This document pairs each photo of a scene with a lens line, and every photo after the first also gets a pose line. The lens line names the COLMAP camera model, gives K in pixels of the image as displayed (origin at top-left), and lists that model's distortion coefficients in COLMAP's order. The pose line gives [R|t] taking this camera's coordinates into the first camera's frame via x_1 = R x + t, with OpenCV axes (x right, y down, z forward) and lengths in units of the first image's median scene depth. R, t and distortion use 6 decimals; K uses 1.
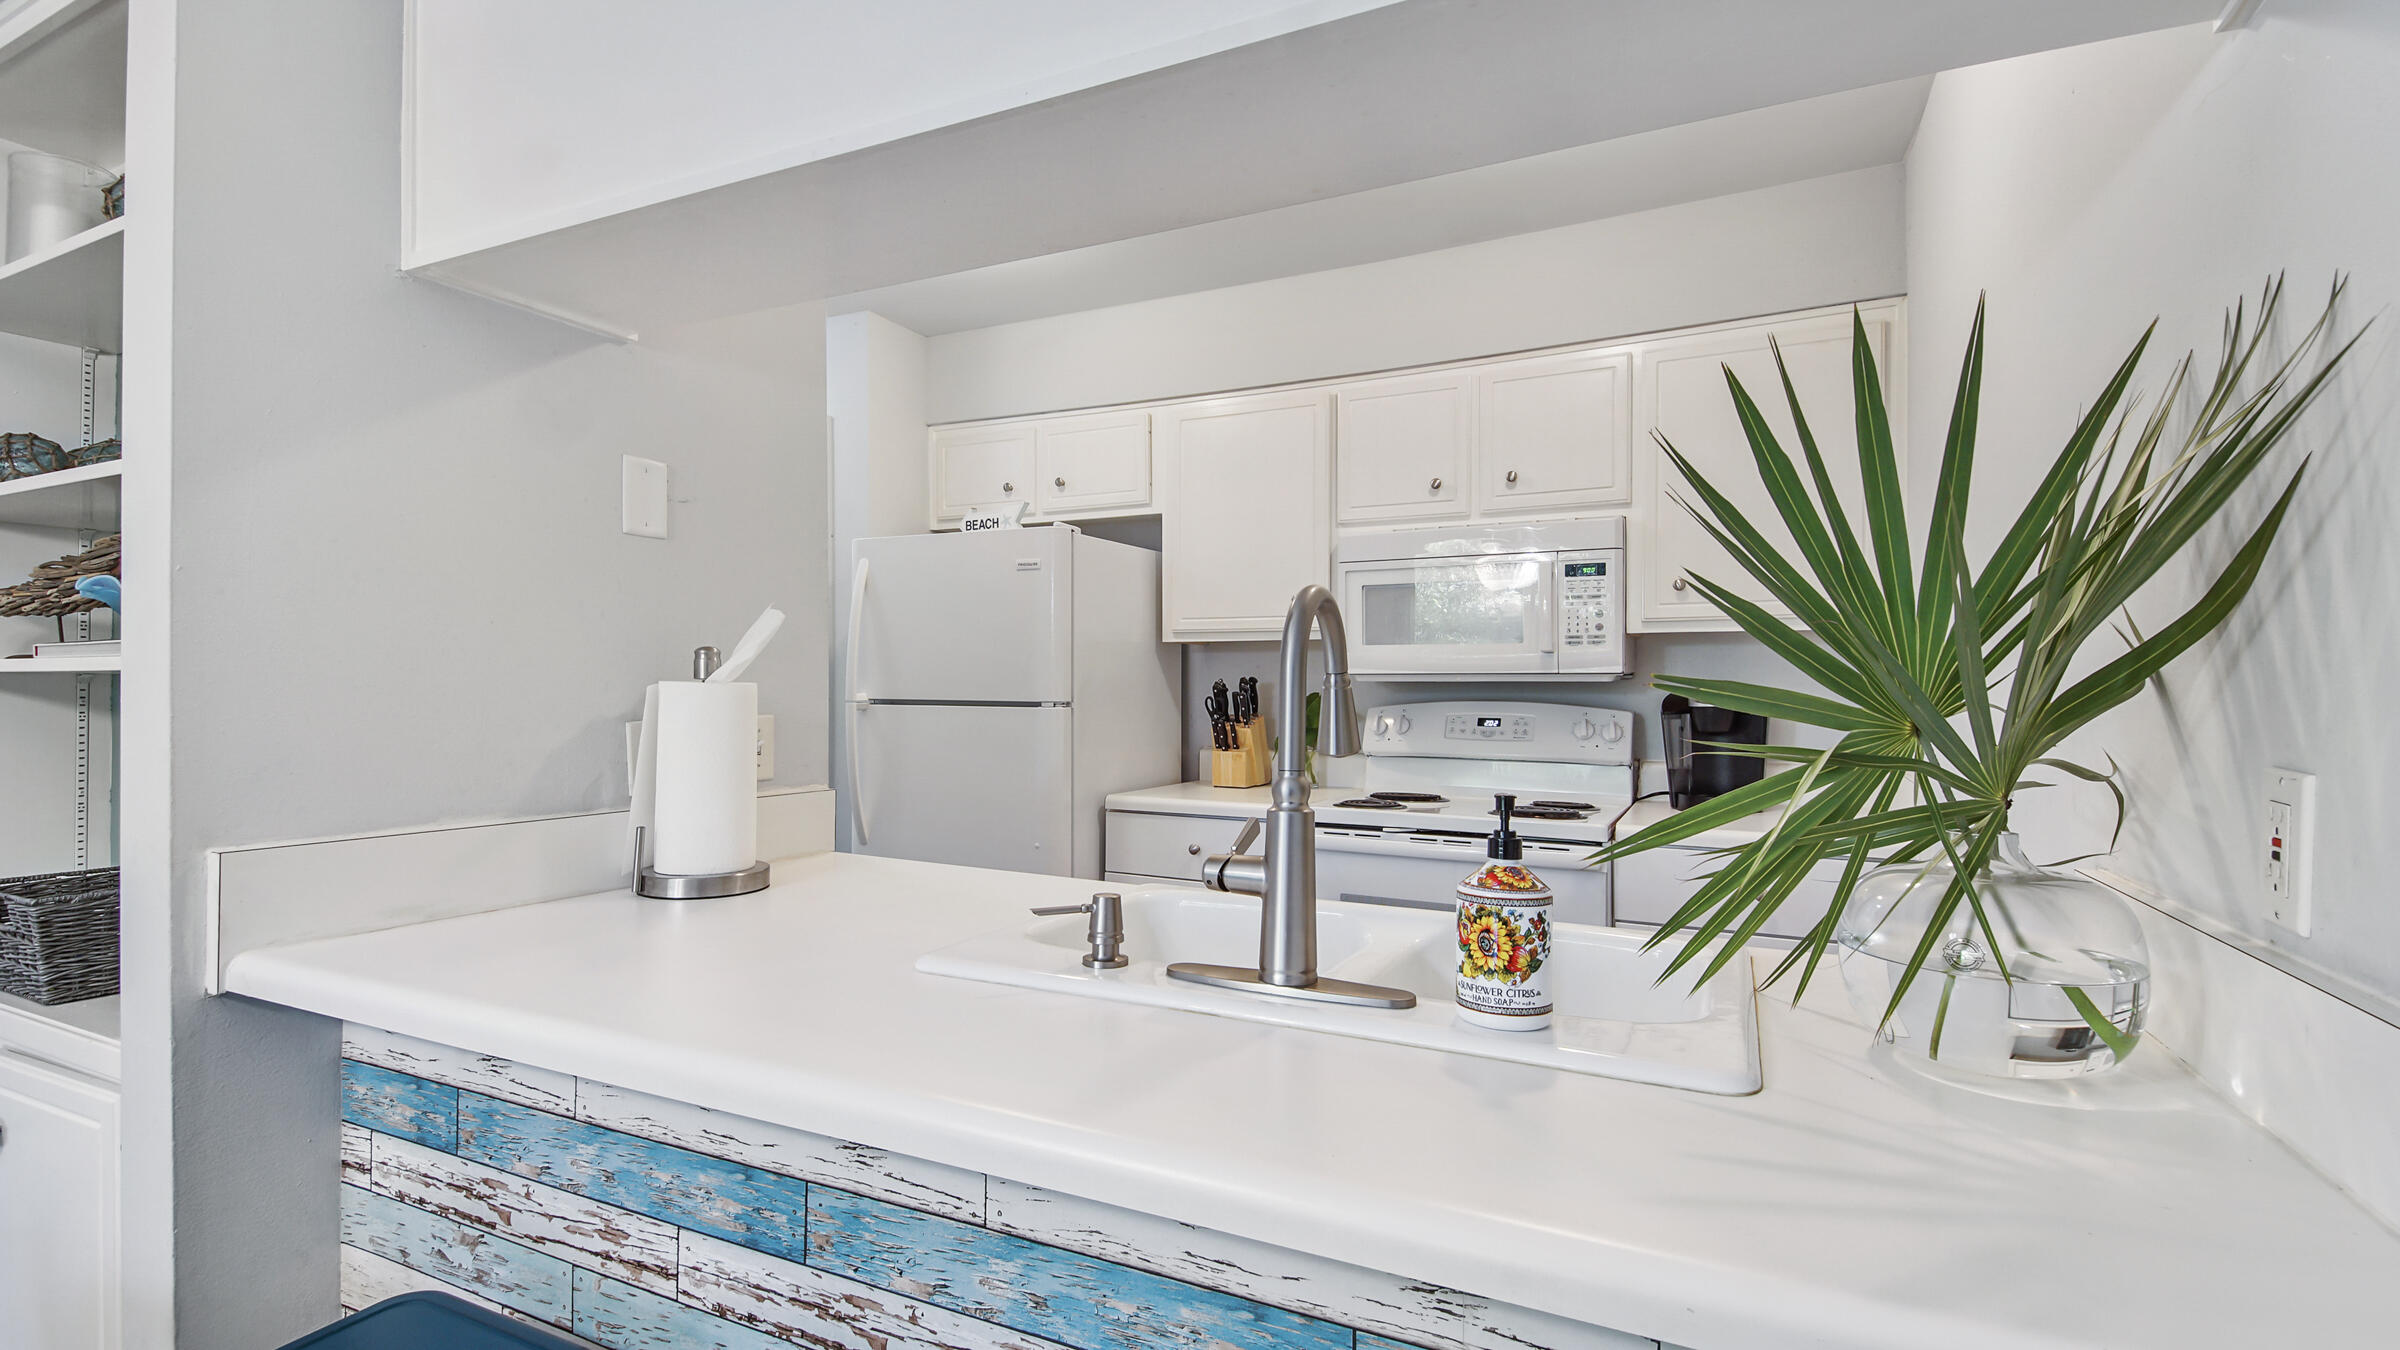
lens RADIAL K [[1074.2, 0, 1196.8], [0, 1074.2, 716.9], [0, 0, 1]] dist [0.026498, -0.021286]
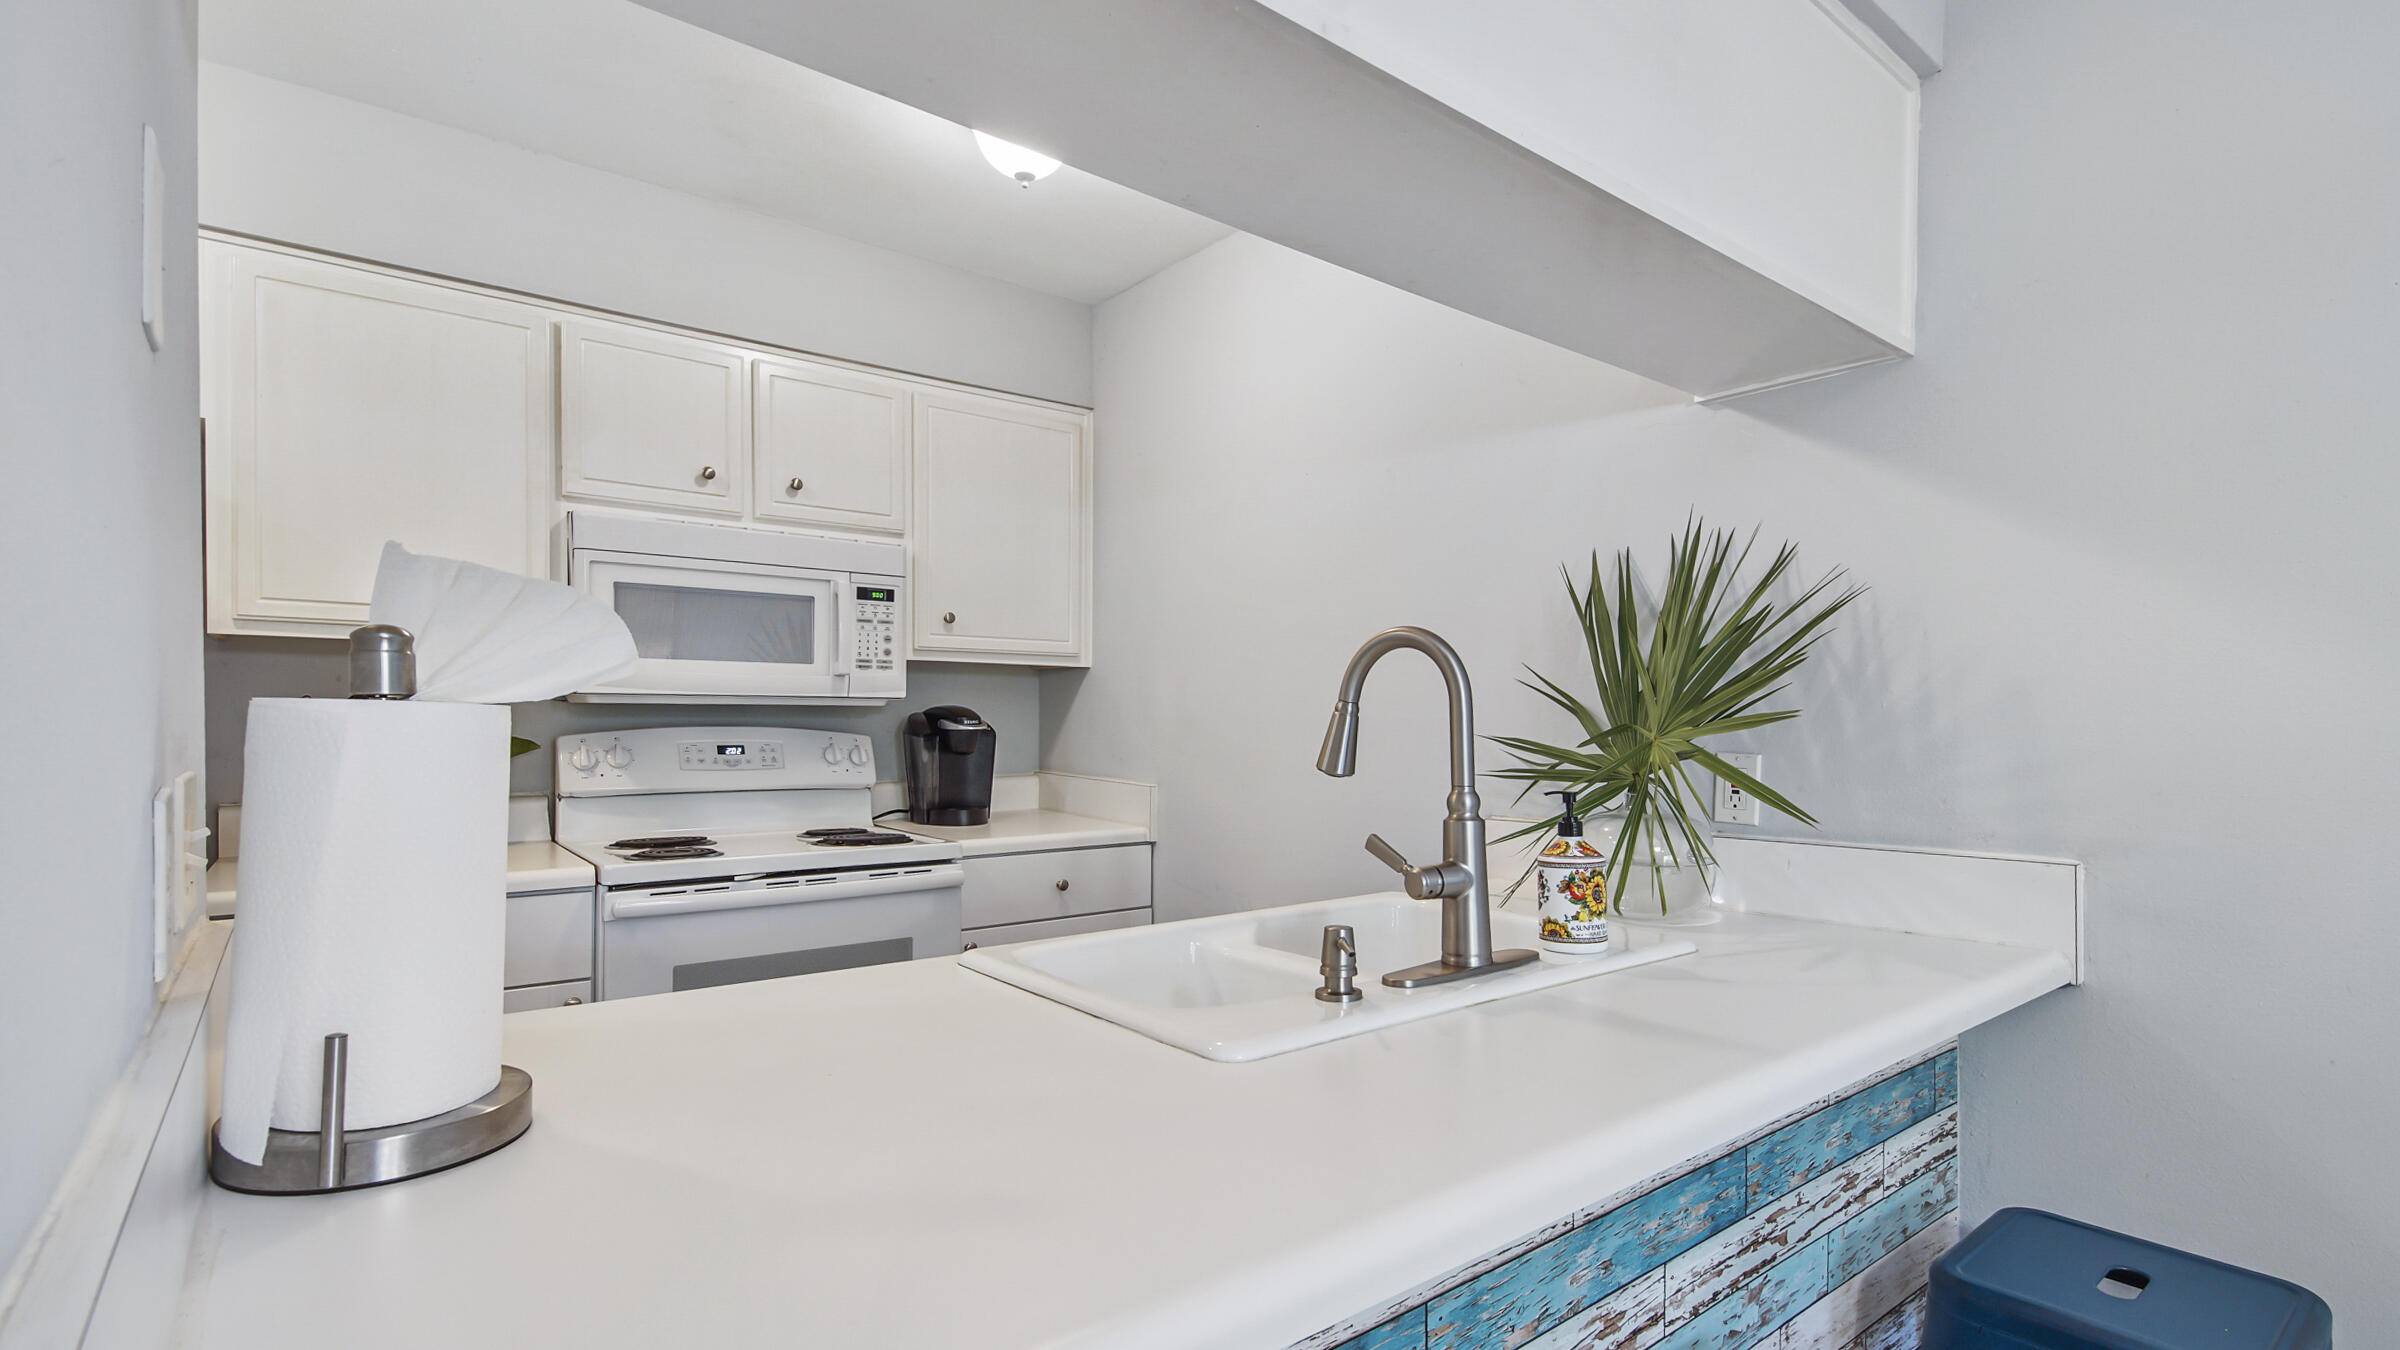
lens RADIAL K [[1094.9, 0, 1201.7], [0, 1094.9, 754.0], [0, 0, 1]] dist [0.057442, -0.031779]
pose [[0.436805, -0.034262, 0.898903, -0.434894], [0.020749, 0.999392, 0.028009, -0.010391], [-0.899317, 0.006417, 0.437251, 0.279846]]
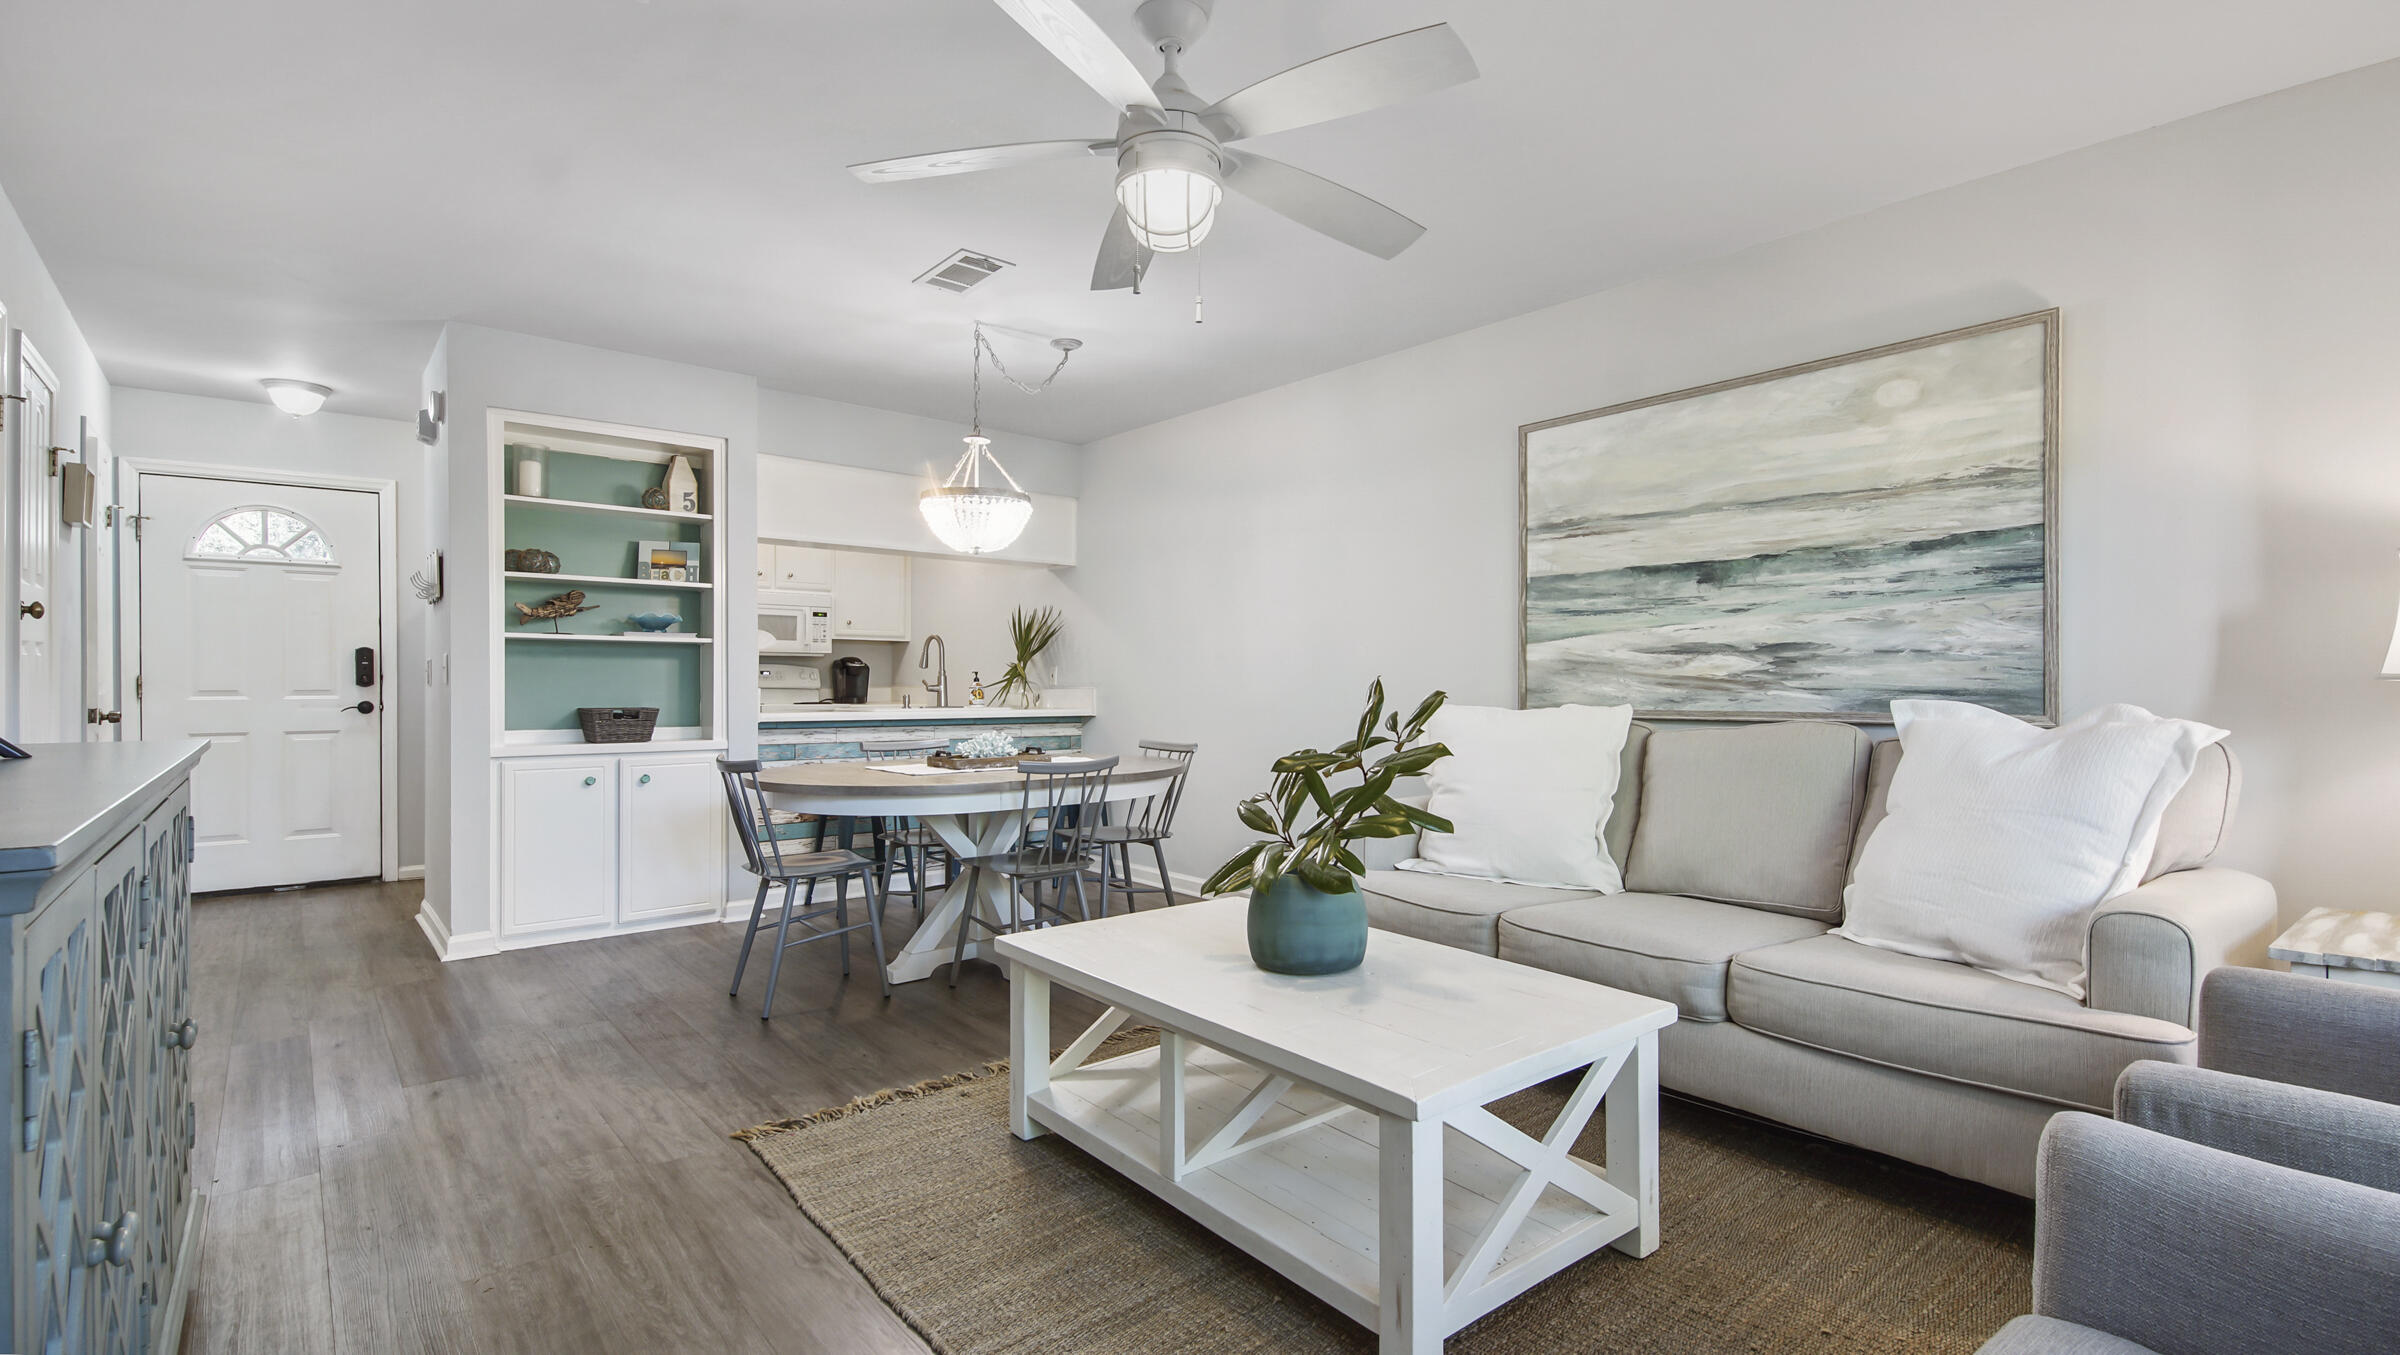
lens RADIAL K [[1071.6, 0, 1191.3], [0, 1071.6, 696.9], [0, 0, 1]] dist [0.024480, -0.020706]
pose [[0.413667, -0.015259, 0.910300, -1.708570], [0.022416, 0.999727, 0.006572, 0.072524], [-0.910152, 0.017687, 0.413896, -0.956156]]
